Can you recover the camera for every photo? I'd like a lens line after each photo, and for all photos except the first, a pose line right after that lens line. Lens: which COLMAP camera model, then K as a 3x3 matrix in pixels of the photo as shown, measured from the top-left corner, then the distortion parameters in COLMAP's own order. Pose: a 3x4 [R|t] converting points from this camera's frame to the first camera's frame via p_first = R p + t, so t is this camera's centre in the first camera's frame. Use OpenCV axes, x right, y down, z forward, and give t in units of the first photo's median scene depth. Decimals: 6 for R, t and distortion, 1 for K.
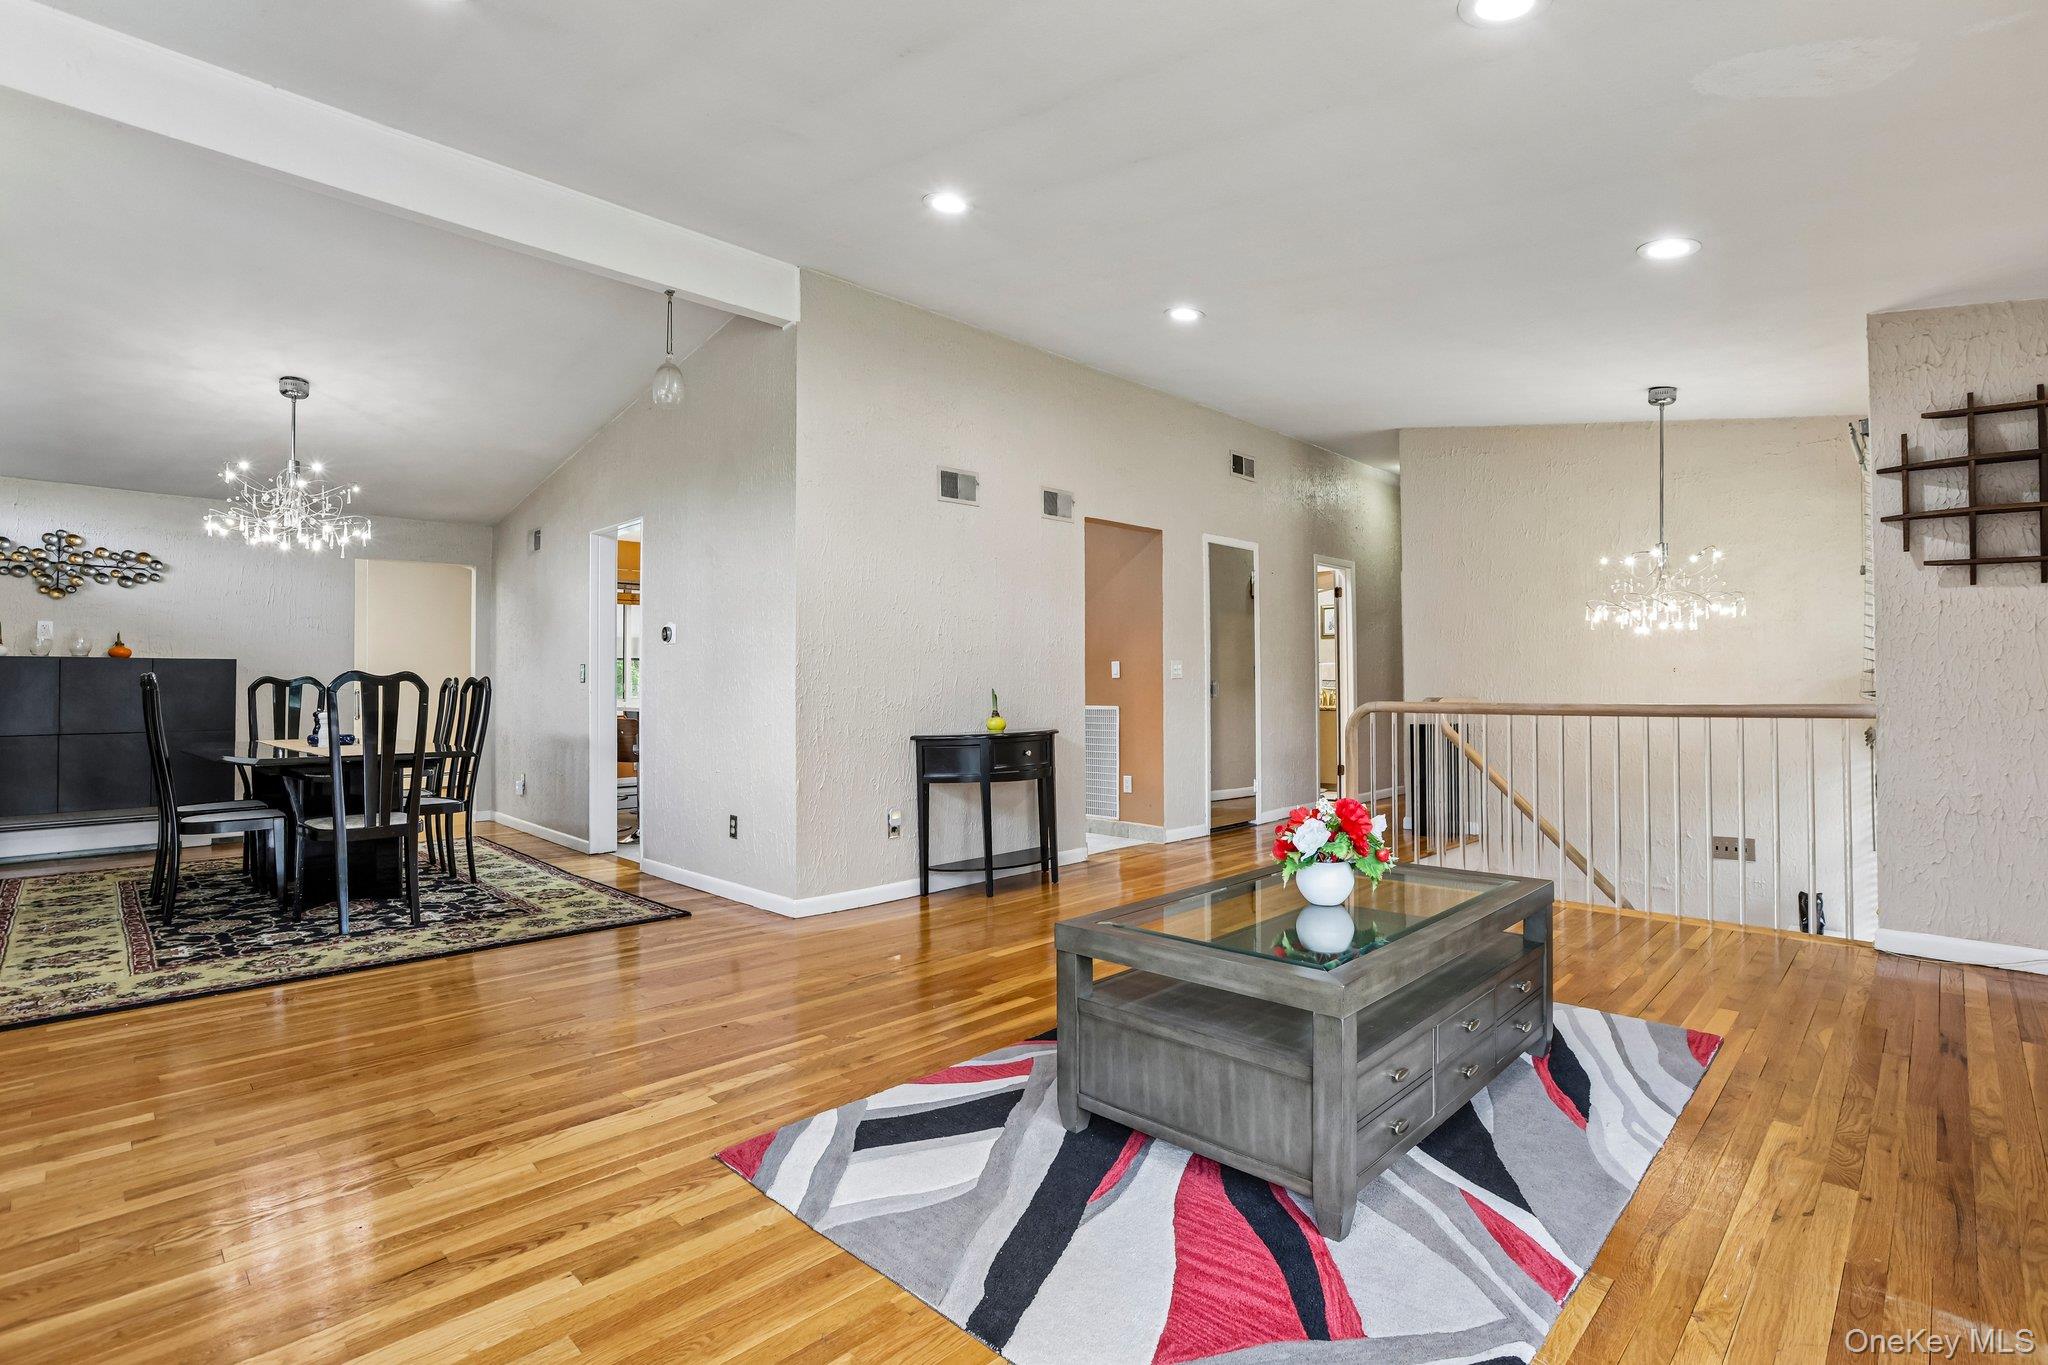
lens RADIAL K [[933.5, 0, 1041.5], [0, 933.5, 663.8], [0, 0, 1]] dist [-0.043165, 0.008422]
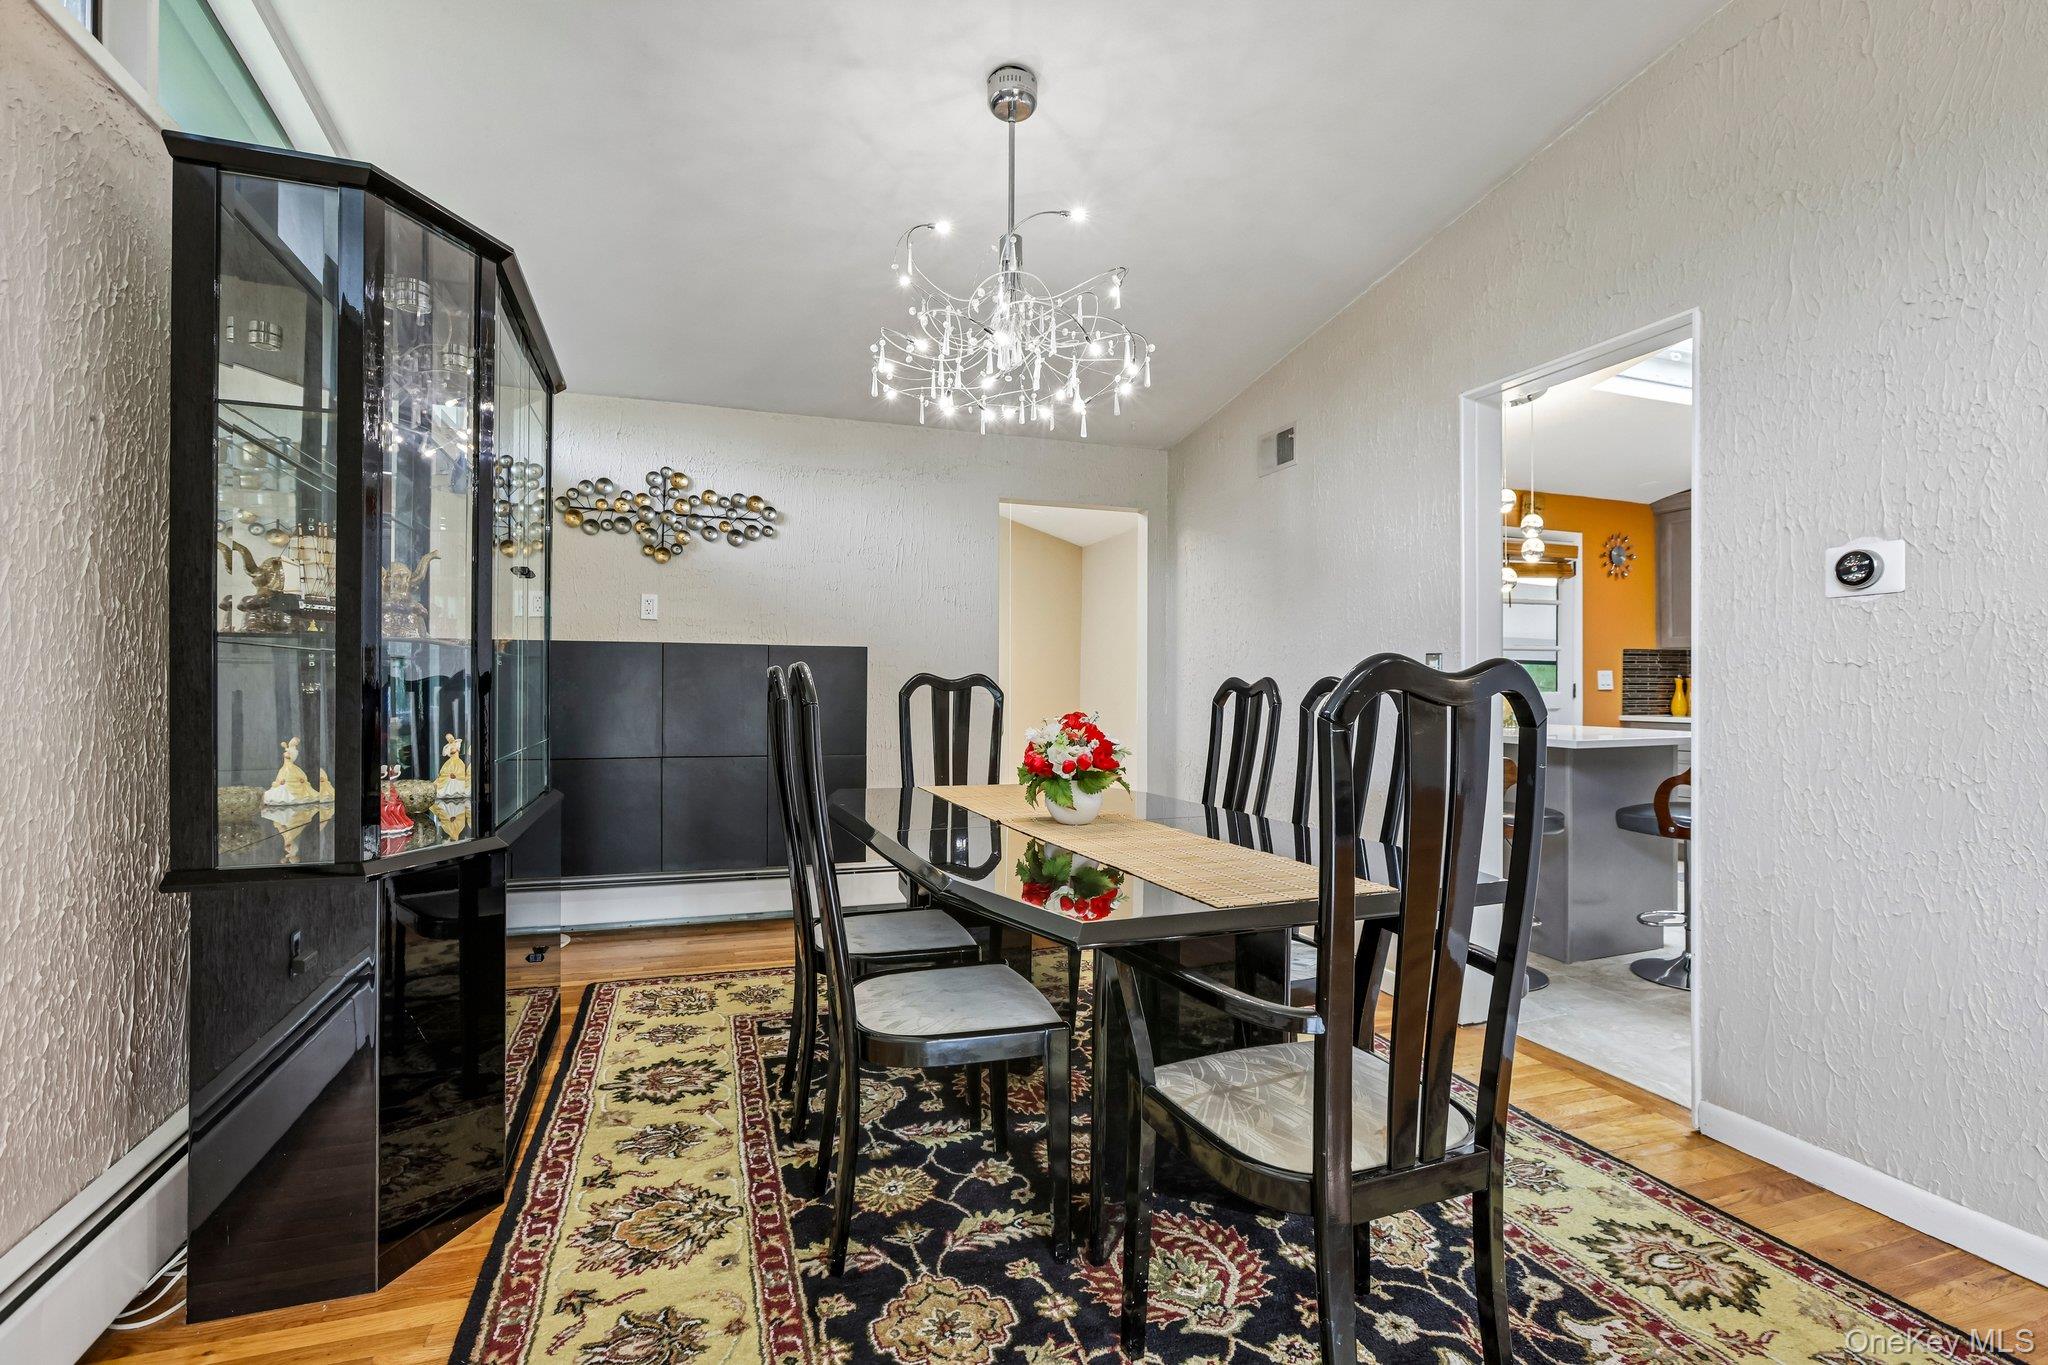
lens RADIAL K [[933.5, 0, 1025.4], [0, 933.5, 681.7], [0, 0, 1]] dist [-0.043165, 0.008422]
pose [[0.893862, 0.010506, -0.448218, -0.498722], [-0.007409, 0.999935, 0.008661, 0.013686], [0.448280, -0.004421, 0.893882, 0.461459]]
